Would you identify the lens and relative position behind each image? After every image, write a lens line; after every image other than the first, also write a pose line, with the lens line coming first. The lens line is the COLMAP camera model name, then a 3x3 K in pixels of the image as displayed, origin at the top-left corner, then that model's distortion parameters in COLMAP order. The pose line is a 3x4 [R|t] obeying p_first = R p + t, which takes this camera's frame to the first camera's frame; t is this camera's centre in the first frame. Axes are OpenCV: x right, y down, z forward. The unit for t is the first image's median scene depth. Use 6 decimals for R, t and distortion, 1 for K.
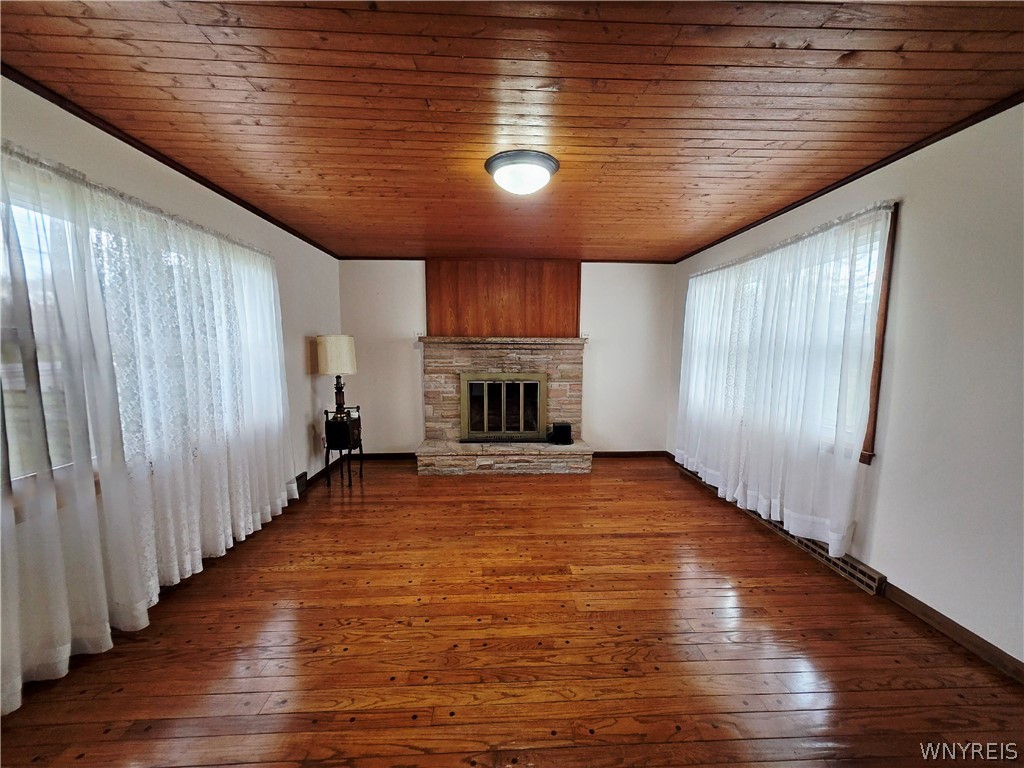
lens RADIAL K [[405.9, 0, 512.2], [0, 405.9, 390.6], [0, 0, 1]] dist [0.000927, -0.000336]
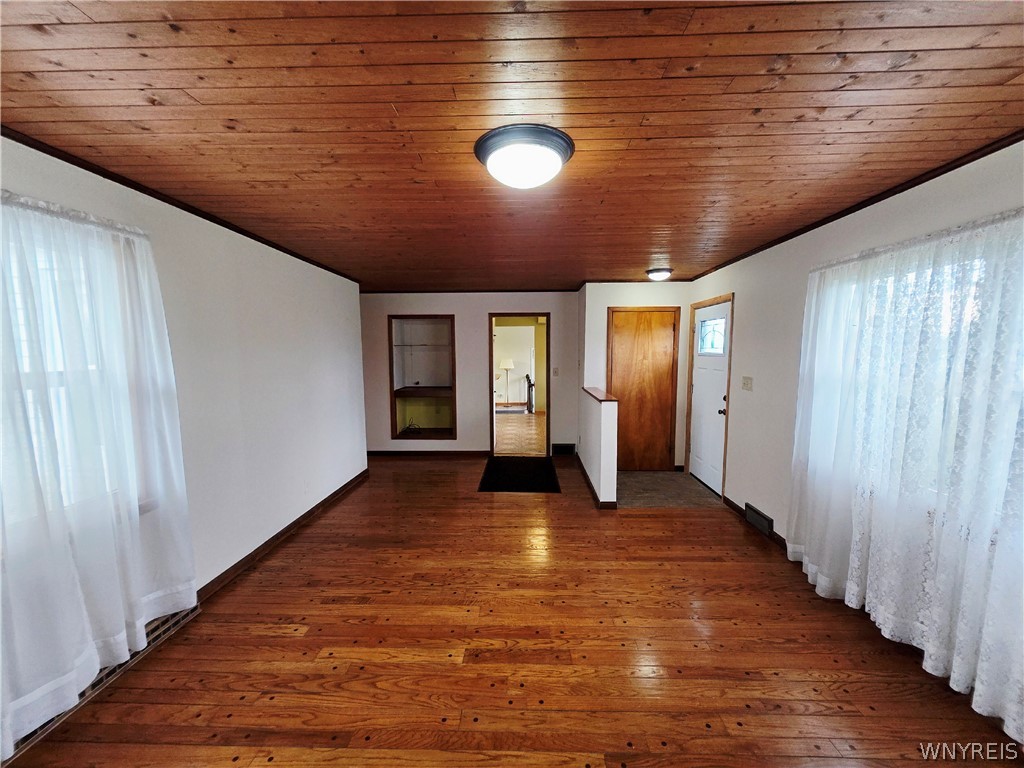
lens RADIAL K [[405.9, 0, 512.2], [0, 405.9, 390.6], [0, 0, 1]] dist [0.000927, -0.000336]
pose [[-0.996861, -0.005448, 0.078983, -0.008921], [0.010351, 0.980100, 0.198236, -0.140540], [-0.078491, 0.198431, -0.976967, 0.951944]]
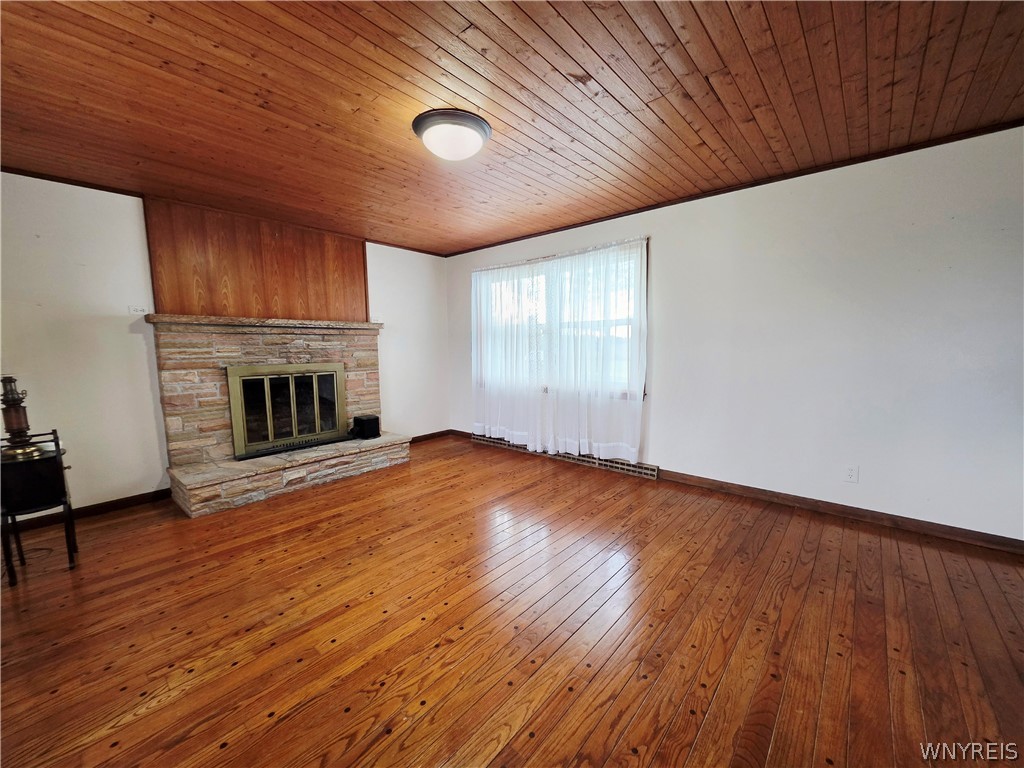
lens RADIAL K [[405.9, 0, 512.2], [0, 405.9, 390.6], [0, 0, 1]] dist [0.000927, -0.000336]
pose [[0.693049, -0.093082, 0.714856, -0.322379], [0.088274, 0.995124, 0.043994, 0.013734], [-0.715466, 0.032613, 0.697886, 0.134333]]
